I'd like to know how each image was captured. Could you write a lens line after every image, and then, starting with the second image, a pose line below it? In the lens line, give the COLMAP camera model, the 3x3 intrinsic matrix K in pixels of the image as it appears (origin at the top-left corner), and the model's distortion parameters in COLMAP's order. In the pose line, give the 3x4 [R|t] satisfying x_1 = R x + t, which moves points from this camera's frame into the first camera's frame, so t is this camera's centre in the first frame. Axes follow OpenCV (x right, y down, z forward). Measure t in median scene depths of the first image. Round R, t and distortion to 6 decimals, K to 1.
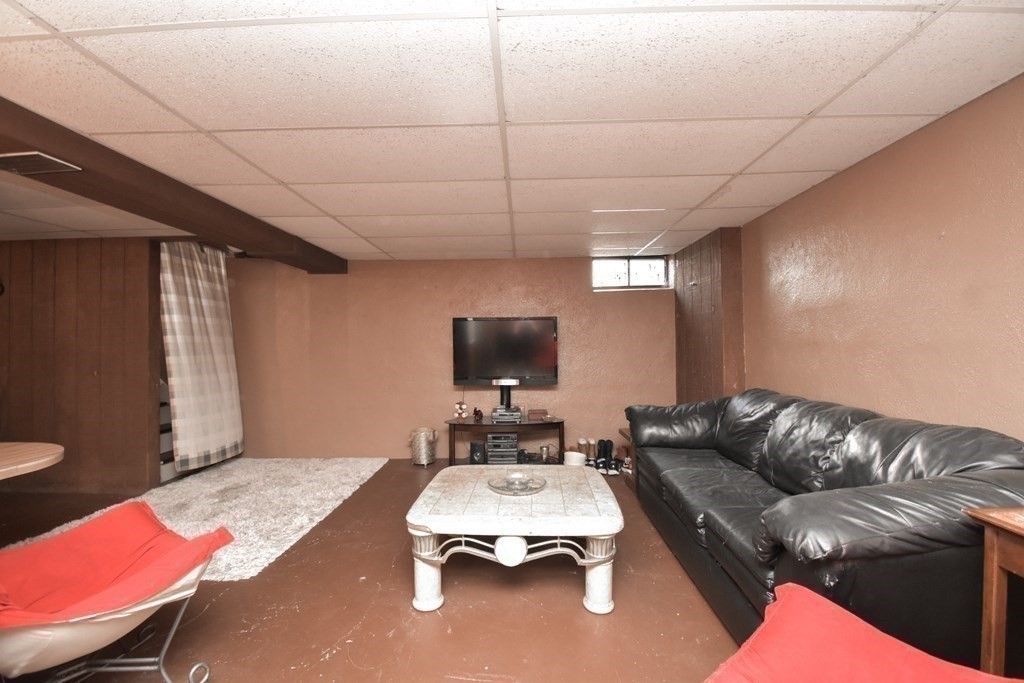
lens RADIAL K [[458.8, 0, 516.3], [0, 458.8, 344.3], [0, 0, 1]] dist [0.005326, -0.016860]
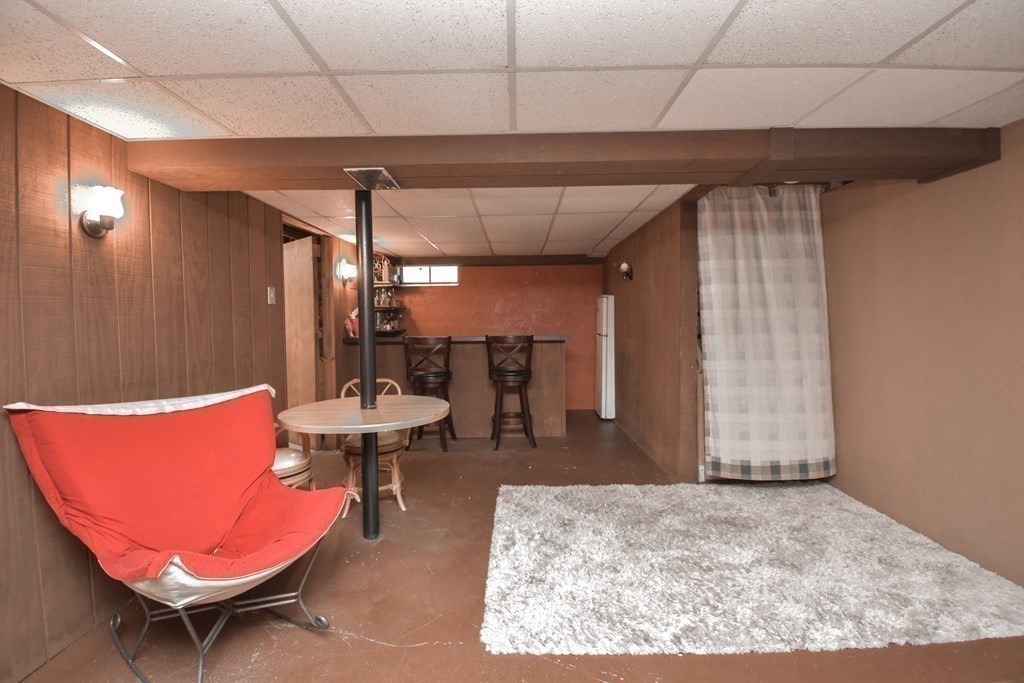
lens RADIAL K [[458.8, 0, 511.2], [0, 458.8, 333.0], [0, 0, 1]] dist [0.005326, -0.016860]
pose [[0.008778, 0.030905, -0.999484, 0.073289], [0.017031, 0.999373, 0.031051, -0.008212], [0.999816, -0.017295, 0.008246, 0.601544]]
